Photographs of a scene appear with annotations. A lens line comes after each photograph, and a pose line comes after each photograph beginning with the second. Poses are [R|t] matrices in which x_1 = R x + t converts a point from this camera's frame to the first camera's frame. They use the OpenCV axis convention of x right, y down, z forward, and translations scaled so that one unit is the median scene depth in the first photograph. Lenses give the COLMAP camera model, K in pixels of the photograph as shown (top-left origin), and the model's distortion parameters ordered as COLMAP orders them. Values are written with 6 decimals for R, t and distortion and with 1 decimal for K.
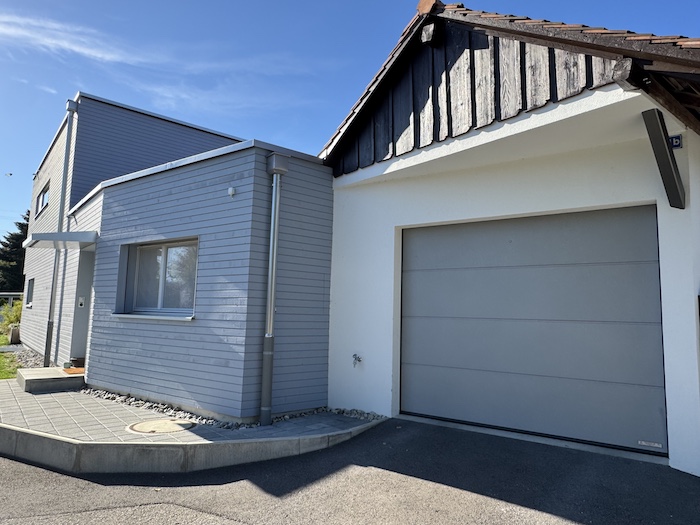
lens RADIAL K [[459.7, 0, 350.0], [0, 459.7, 262.5], [0, 0, 1]] dist [-0.000871, 0.000388]
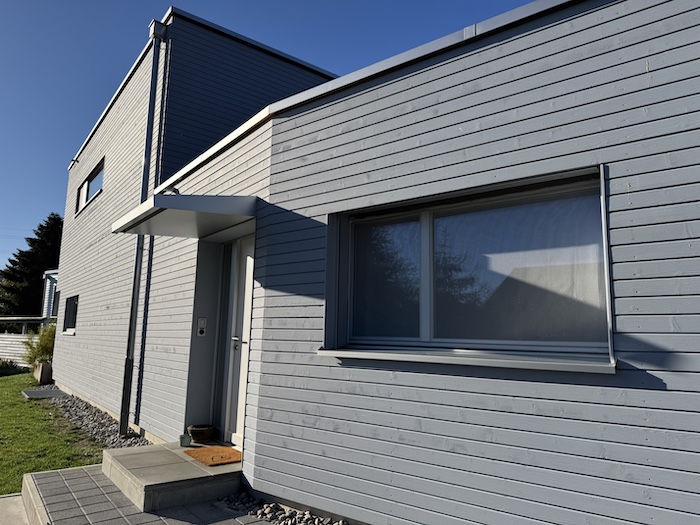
lens RADIAL K [[491.8, 0, 350.0], [0, 491.8, 262.5], [0, 0, 1]] dist [0.027856, -0.004943]
pose [[0.999341, -0.010078, -0.034882, -0.390077], [0.008524, 0.998976, -0.044439, 0.034907], [0.035294, 0.044112, 0.998403, 0.392824]]
